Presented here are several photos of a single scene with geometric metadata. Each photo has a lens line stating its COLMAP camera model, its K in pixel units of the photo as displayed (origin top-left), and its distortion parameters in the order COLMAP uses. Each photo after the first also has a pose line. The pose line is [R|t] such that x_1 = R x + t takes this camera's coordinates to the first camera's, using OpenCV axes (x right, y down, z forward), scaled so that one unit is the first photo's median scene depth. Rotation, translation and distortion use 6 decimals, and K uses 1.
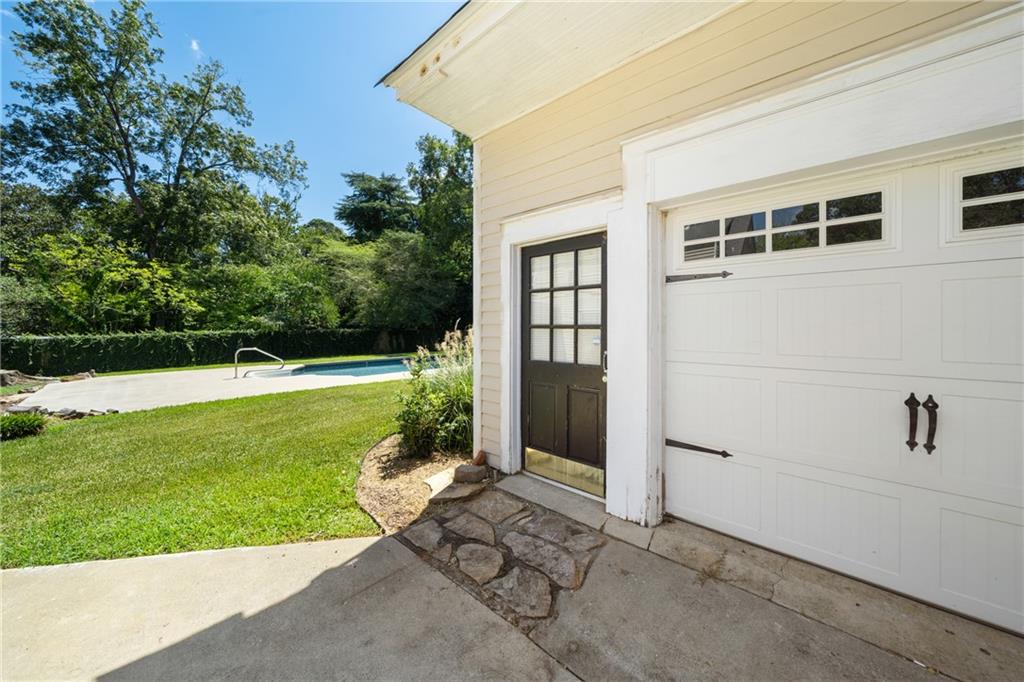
lens RADIAL K [[359.1, 0, 509.5], [0, 359.1, 325.0], [0, 0, 1]] dist [-0.001700, -0.000113]
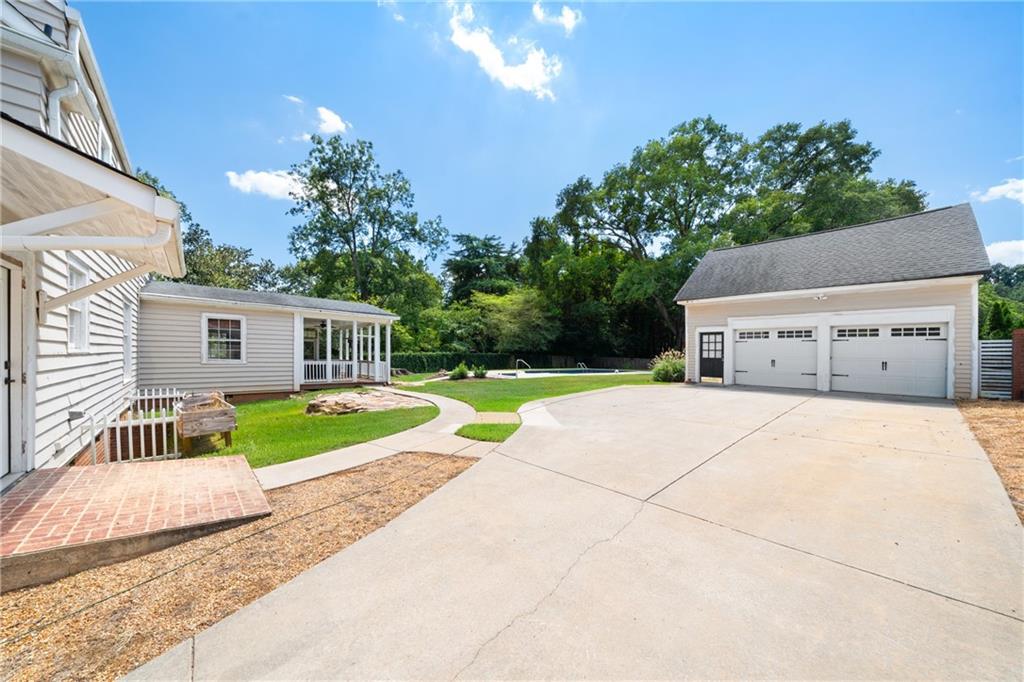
lens RADIAL K [[348.0, 0, 516.3], [0, 348.0, 351.6], [0, 0, 1]] dist [-0.000497, -0.000025]
pose [[0.996566, 0.004903, -0.082662, -1.908514], [-0.005057, 0.999986, -0.001664, 0.038515], [0.082653, 0.002076, 0.996576, -3.545856]]
